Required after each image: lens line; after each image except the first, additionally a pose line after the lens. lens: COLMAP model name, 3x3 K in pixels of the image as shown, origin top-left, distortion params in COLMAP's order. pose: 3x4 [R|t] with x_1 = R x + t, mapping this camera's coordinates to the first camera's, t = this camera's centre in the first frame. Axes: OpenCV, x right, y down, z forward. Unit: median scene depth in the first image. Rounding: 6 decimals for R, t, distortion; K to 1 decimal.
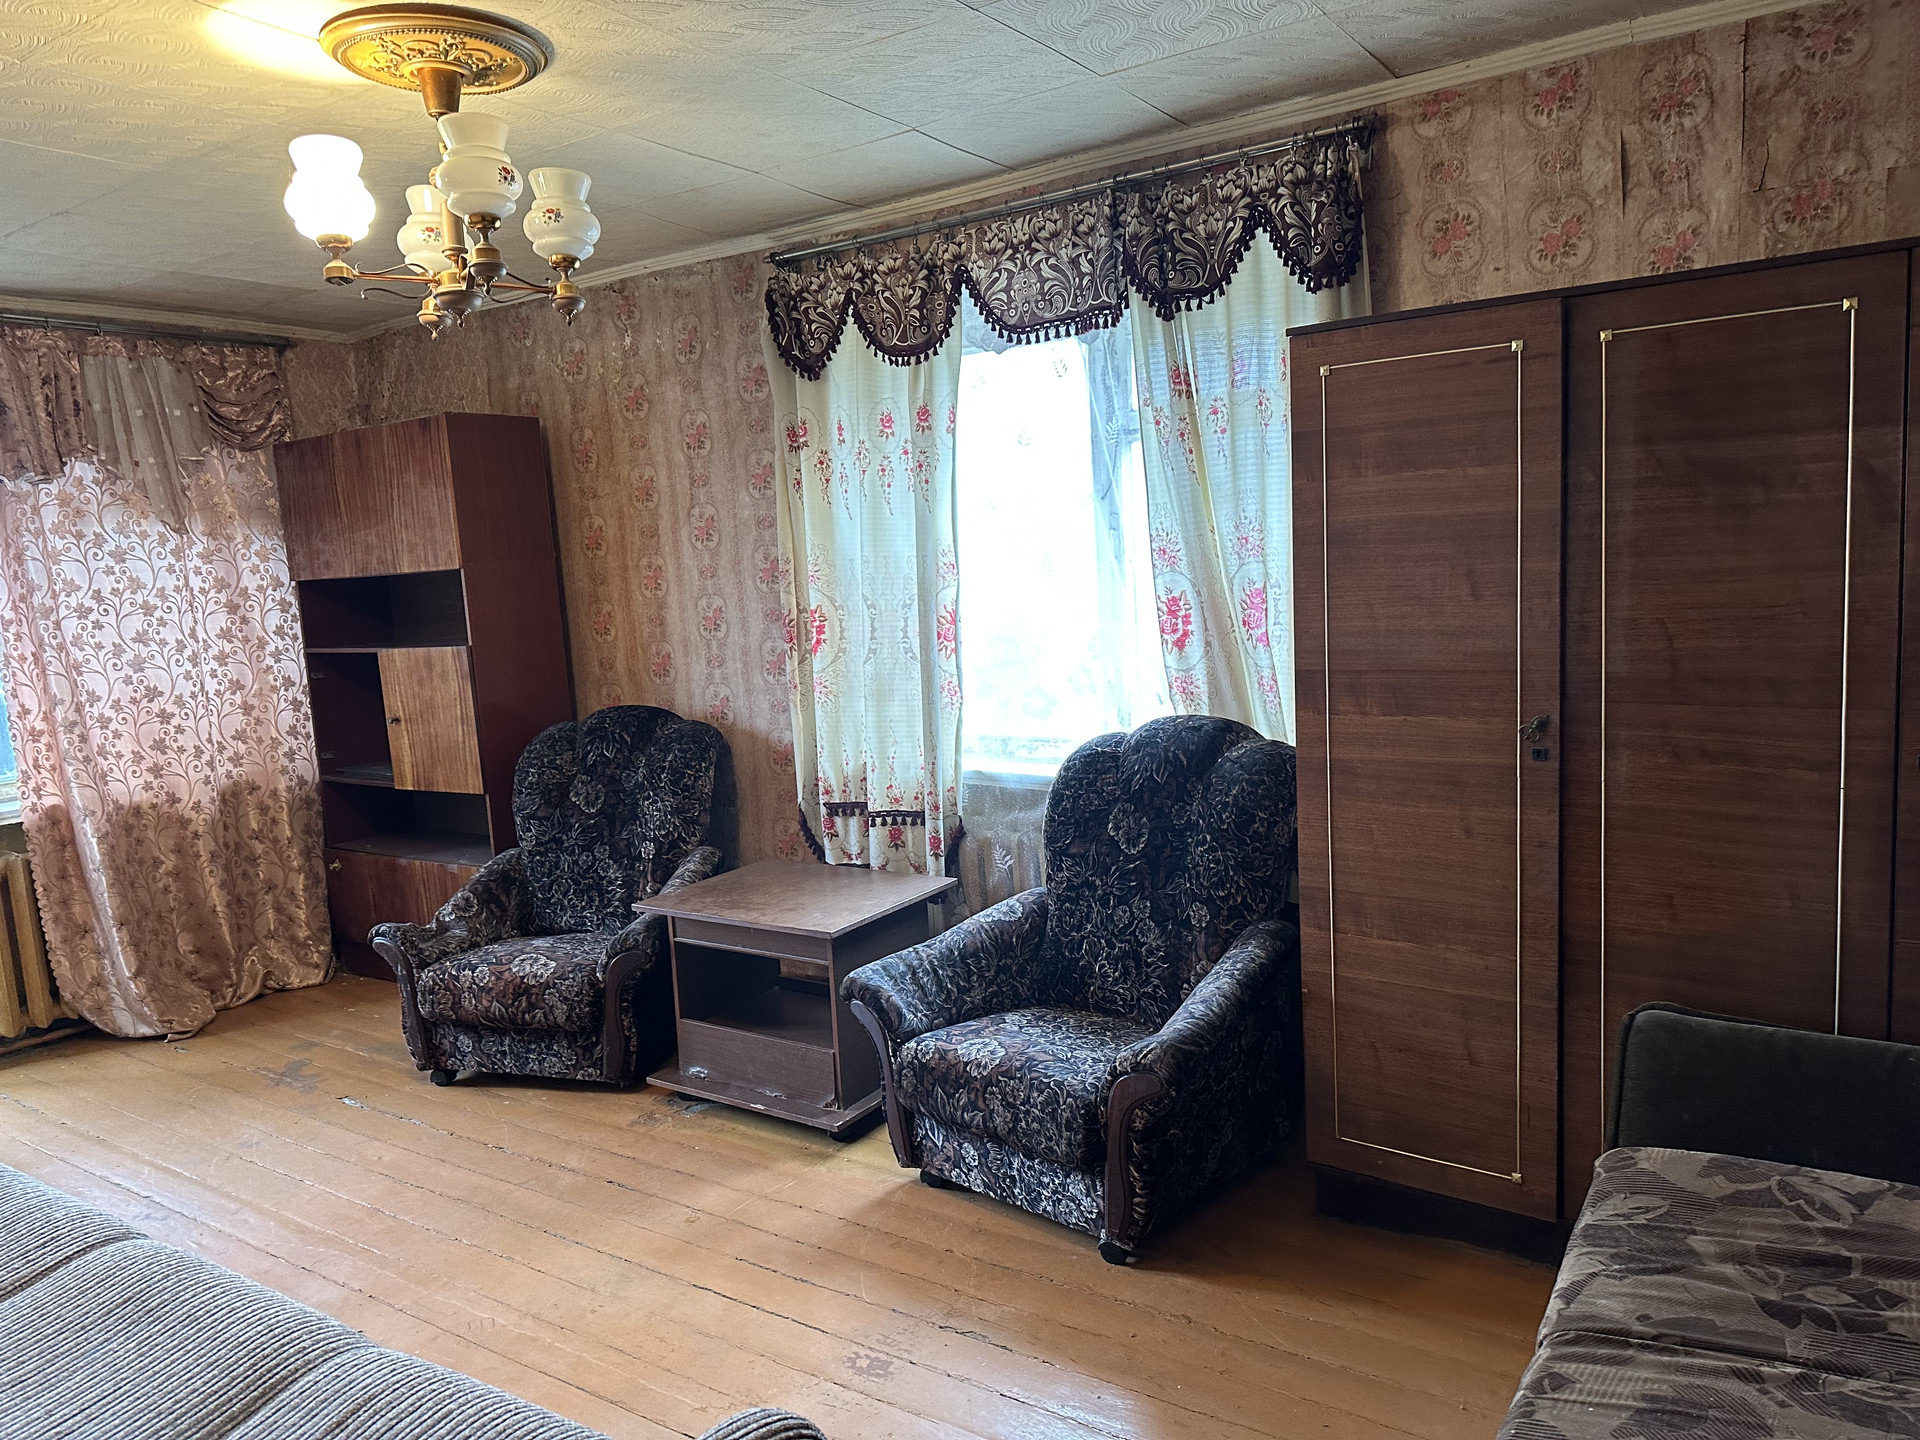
lens RADIAL K [[1336.9, 0, 960.0], [0, 1336.9, 720.0], [0, 0, 1]] dist [0.067829, -0.079067]
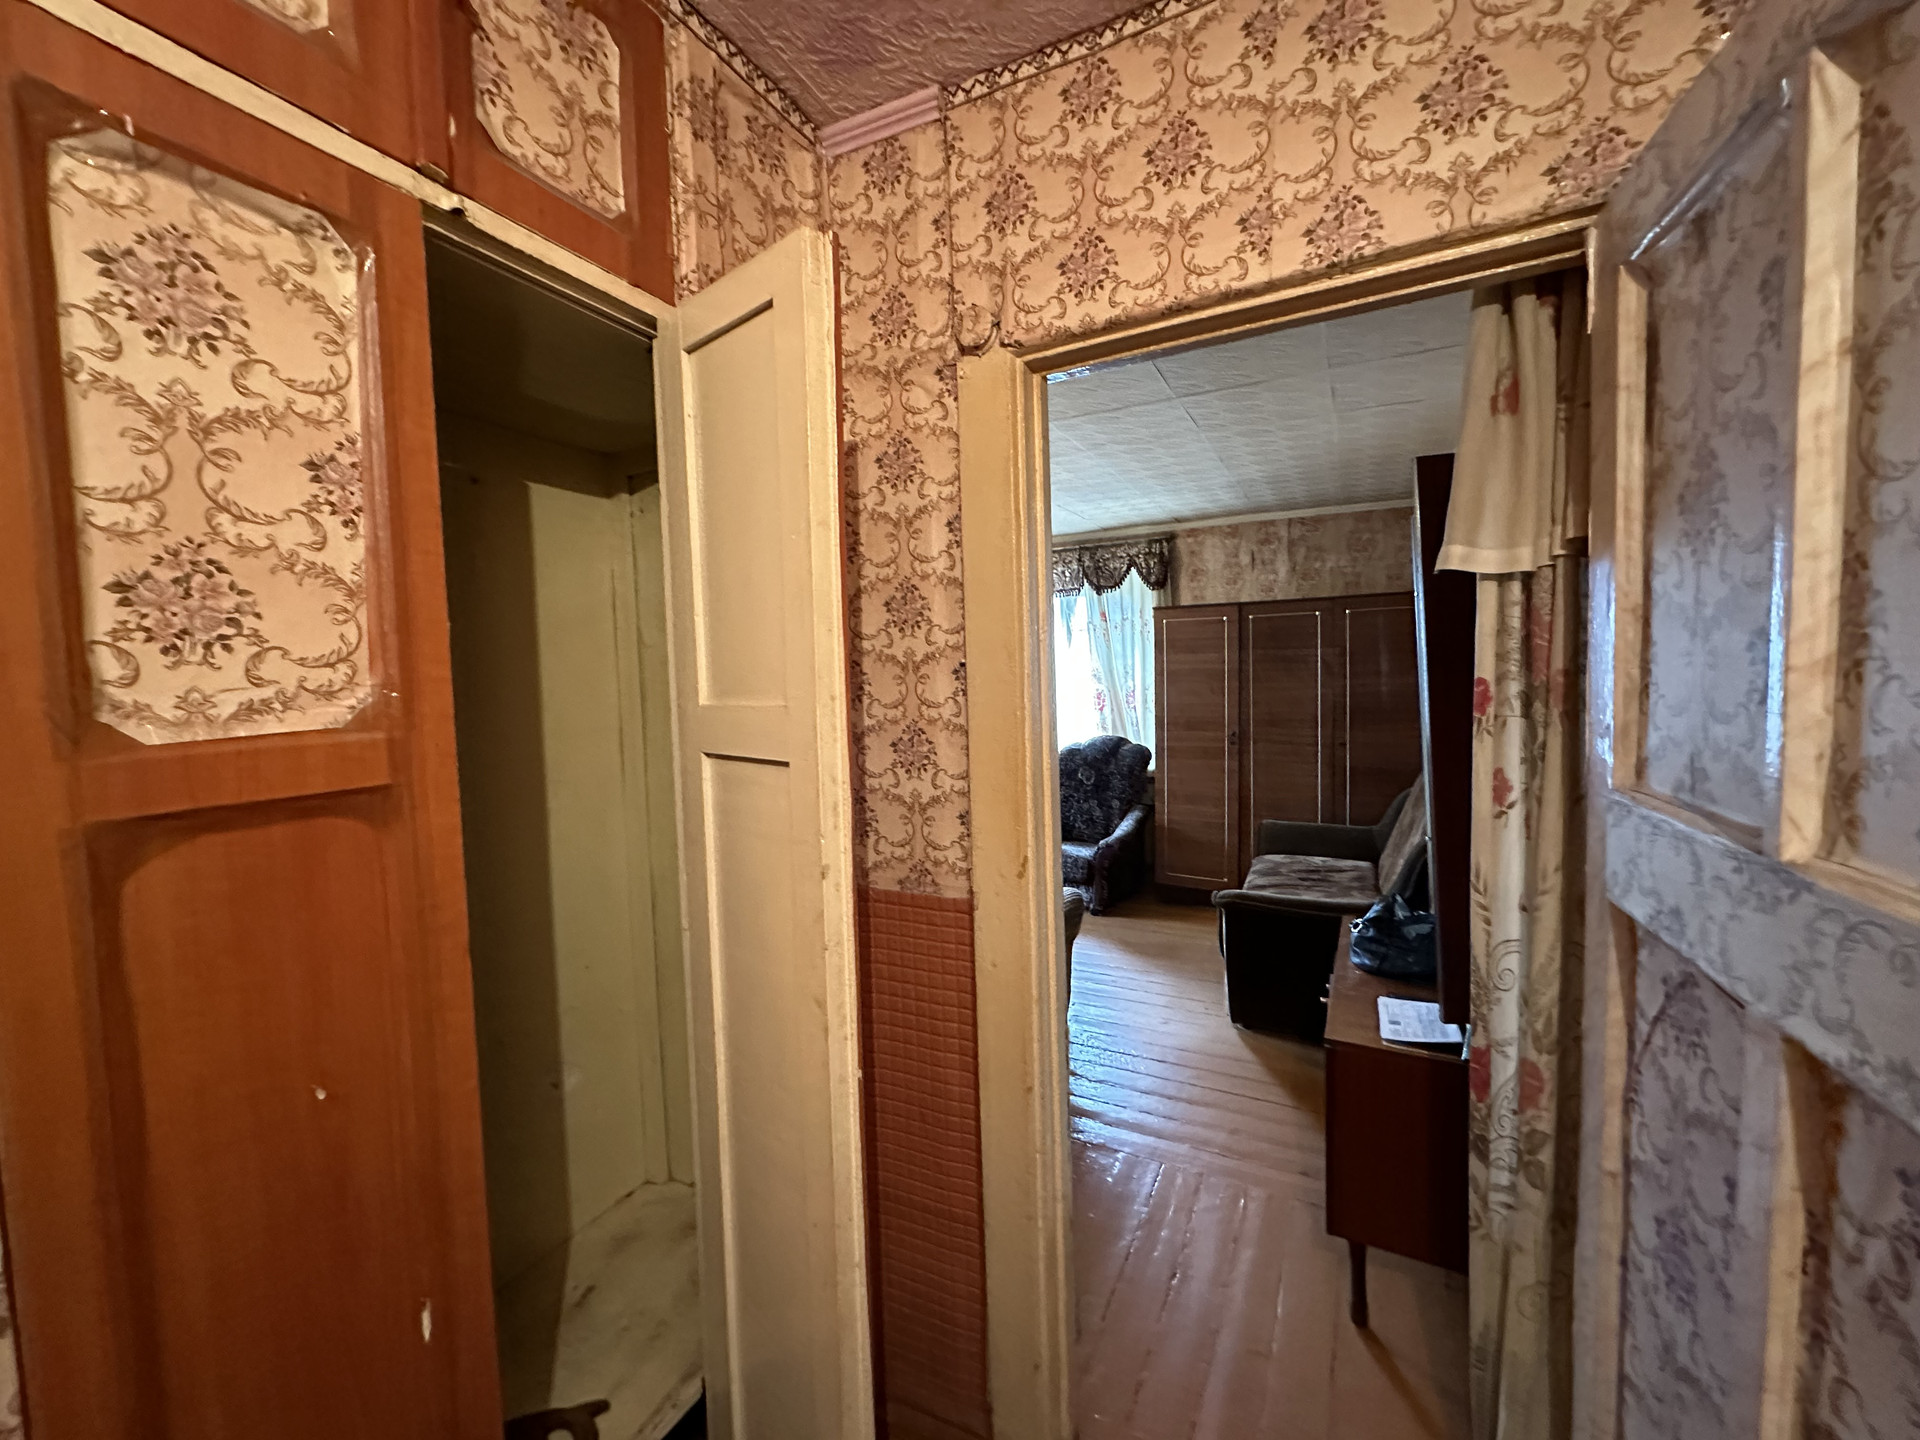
lens RADIAL K [[761.0, 0, 950.3], [0, 761.0, 705.0], [0, 0, 1]] dist [-0.000304, 0.000139]
pose [[0.996597, 0.014820, 0.081081, -0.314843], [-0.008981, 0.997371, -0.071906, 0.056974], [-0.081933, 0.070933, 0.994110, -0.609960]]
